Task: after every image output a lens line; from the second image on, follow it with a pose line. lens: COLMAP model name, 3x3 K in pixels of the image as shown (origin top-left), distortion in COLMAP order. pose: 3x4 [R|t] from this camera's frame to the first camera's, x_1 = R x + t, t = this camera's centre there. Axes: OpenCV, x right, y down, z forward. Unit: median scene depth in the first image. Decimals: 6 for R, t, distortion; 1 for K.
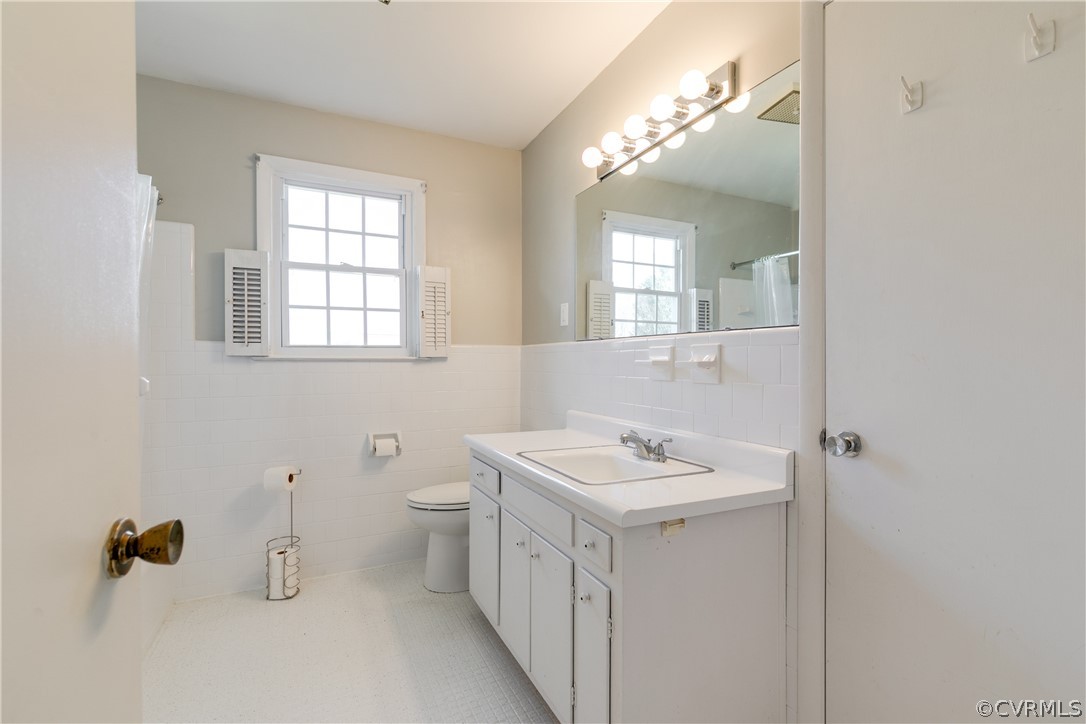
lens RADIAL K [[488.7, 0, 550.3], [0, 488.7, 369.6], [0, 0, 1]] dist [0.006933, -0.001571]
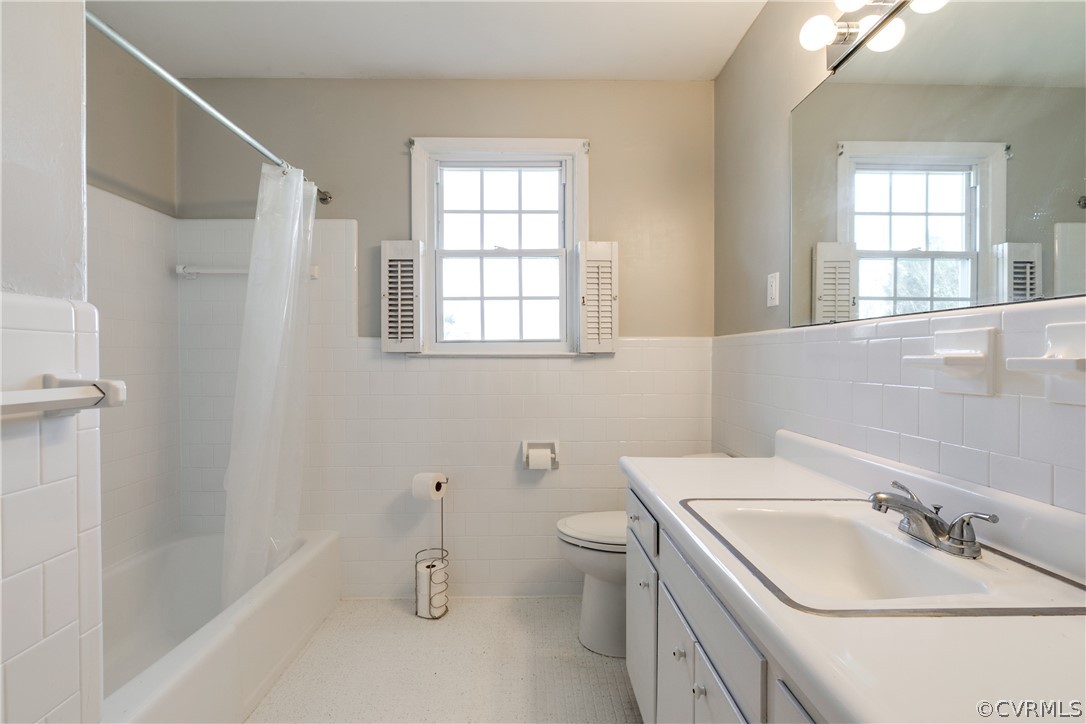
lens RADIAL K [[488.7, 0, 545.7], [0, 488.7, 362.9], [0, 0, 1]] dist [0.006933, -0.001571]
pose [[0.907677, 0.003367, -0.419655, 0.031191], [-0.005107, 0.999982, -0.003024, -0.006030], [0.419638, 0.004888, 0.907679, 0.258531]]
